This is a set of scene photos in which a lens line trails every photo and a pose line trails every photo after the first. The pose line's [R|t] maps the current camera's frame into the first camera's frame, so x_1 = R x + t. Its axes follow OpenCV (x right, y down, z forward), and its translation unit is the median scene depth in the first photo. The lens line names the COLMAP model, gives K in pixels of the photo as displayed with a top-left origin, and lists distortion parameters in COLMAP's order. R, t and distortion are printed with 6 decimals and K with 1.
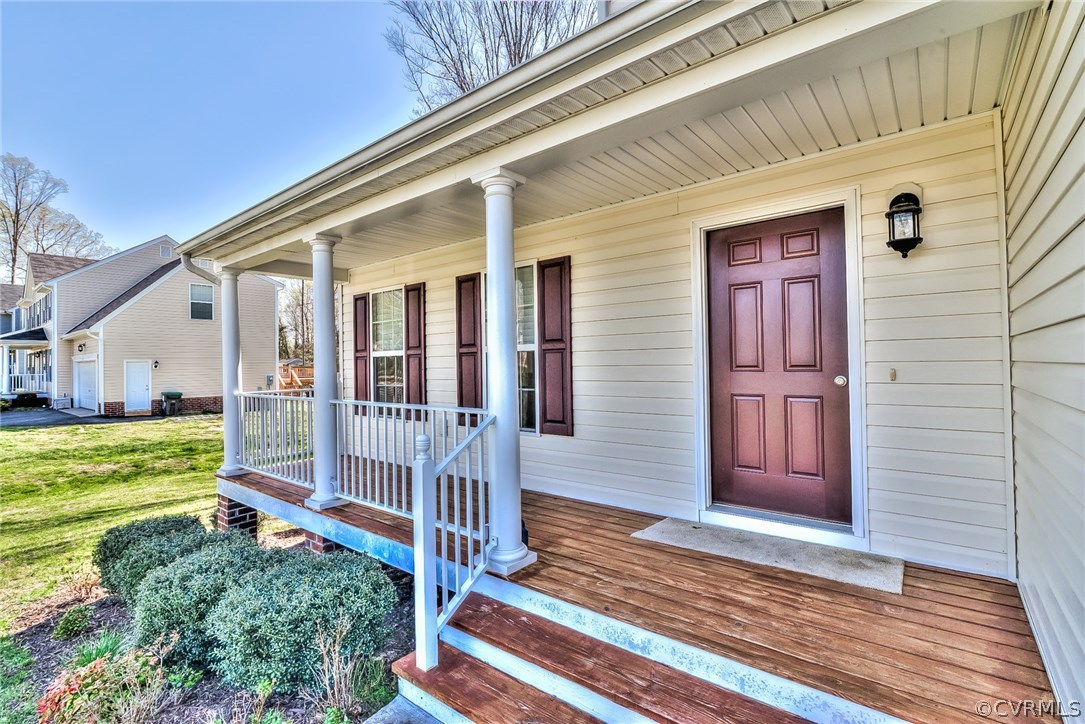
lens RADIAL K [[494.3, 0, 541.0], [0, 494.3, 361.6], [0, 0, 1]] dist [0.000271, 0.000158]
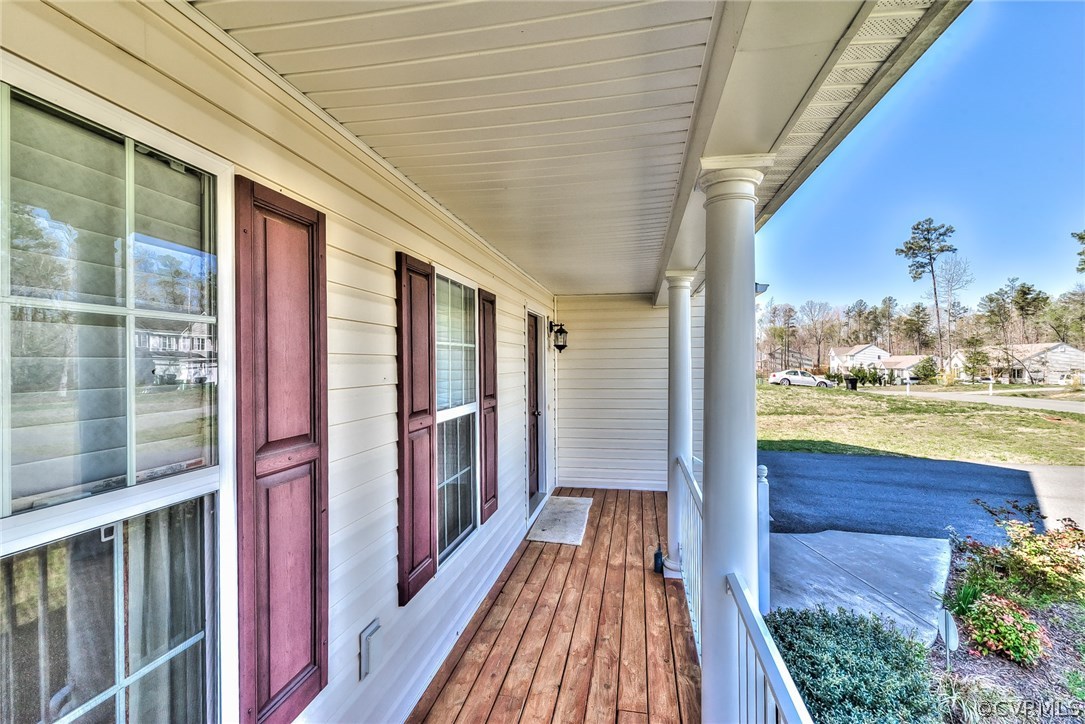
lens RADIAL K [[494.3, 0, 542.3], [0, 494.3, 362.7], [0, 0, 1]] dist [0.000271, 0.000158]
pose [[-0.472029, 0.014657, 0.881461, -0.289818], [0.004397, 0.999888, -0.014272, -0.035671], [-0.881572, -0.002861, -0.472041, 0.530276]]
